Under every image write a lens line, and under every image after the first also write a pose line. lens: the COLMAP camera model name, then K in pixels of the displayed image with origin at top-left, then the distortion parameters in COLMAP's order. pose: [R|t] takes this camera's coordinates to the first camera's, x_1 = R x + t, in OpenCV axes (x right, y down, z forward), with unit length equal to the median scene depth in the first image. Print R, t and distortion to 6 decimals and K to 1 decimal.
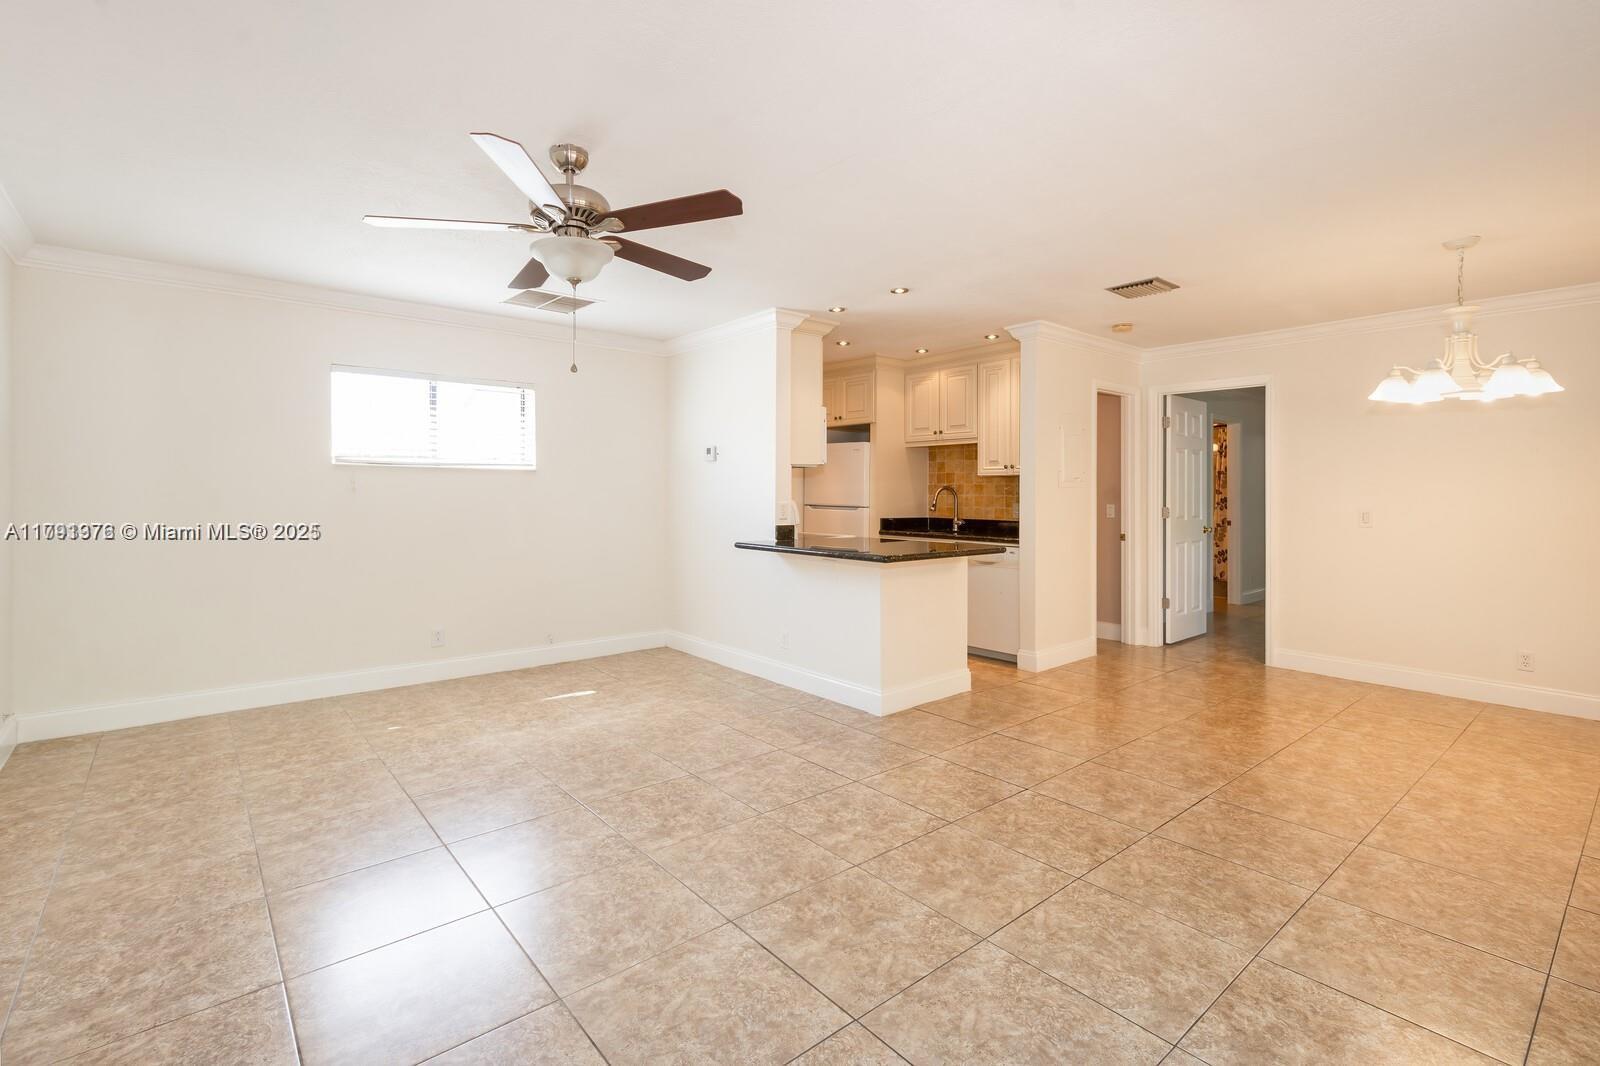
lens RADIAL K [[724.4, 0, 794.9], [0, 724.4, 525.6], [0, 0, 1]] dist [-0.011411, -0.000116]
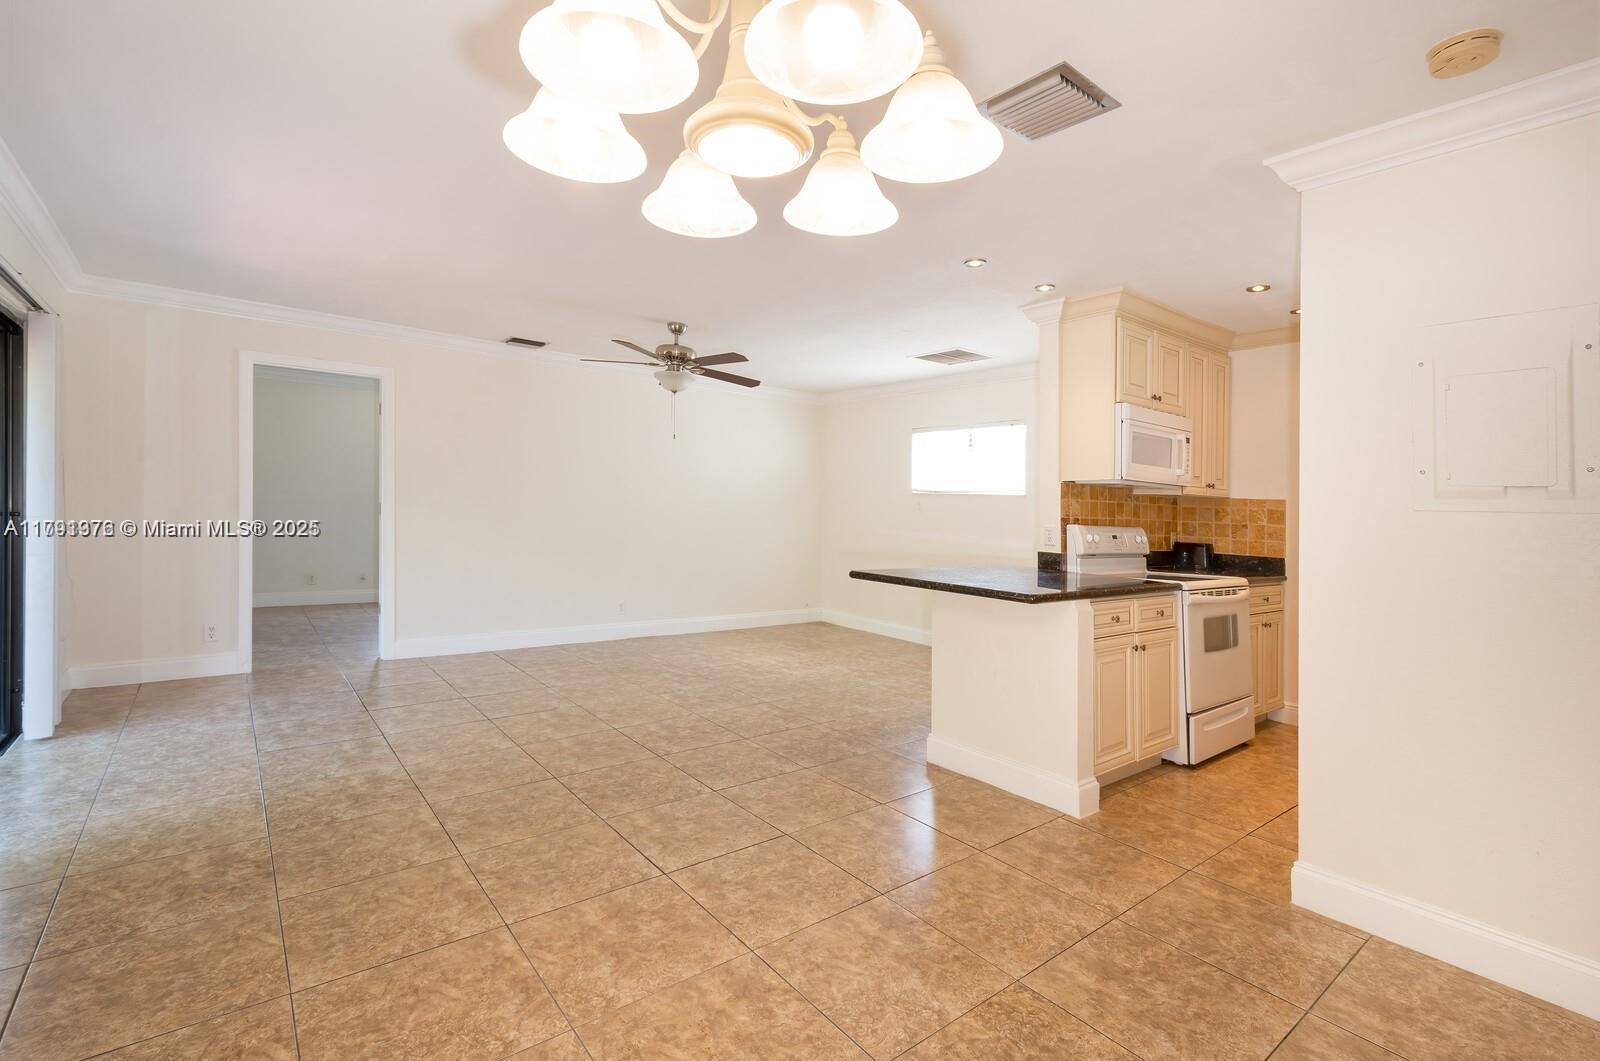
lens RADIAL K [[724.4, 0, 794.9], [0, 724.4, 519.9], [0, 0, 1]] dist [-0.011411, -0.000116]
pose [[-0.010119, 0.017215, -0.999801, 1.630808], [-0.083628, 0.996334, 0.018002, -0.056329], [0.996446, 0.083794, -0.008642, 1.327300]]
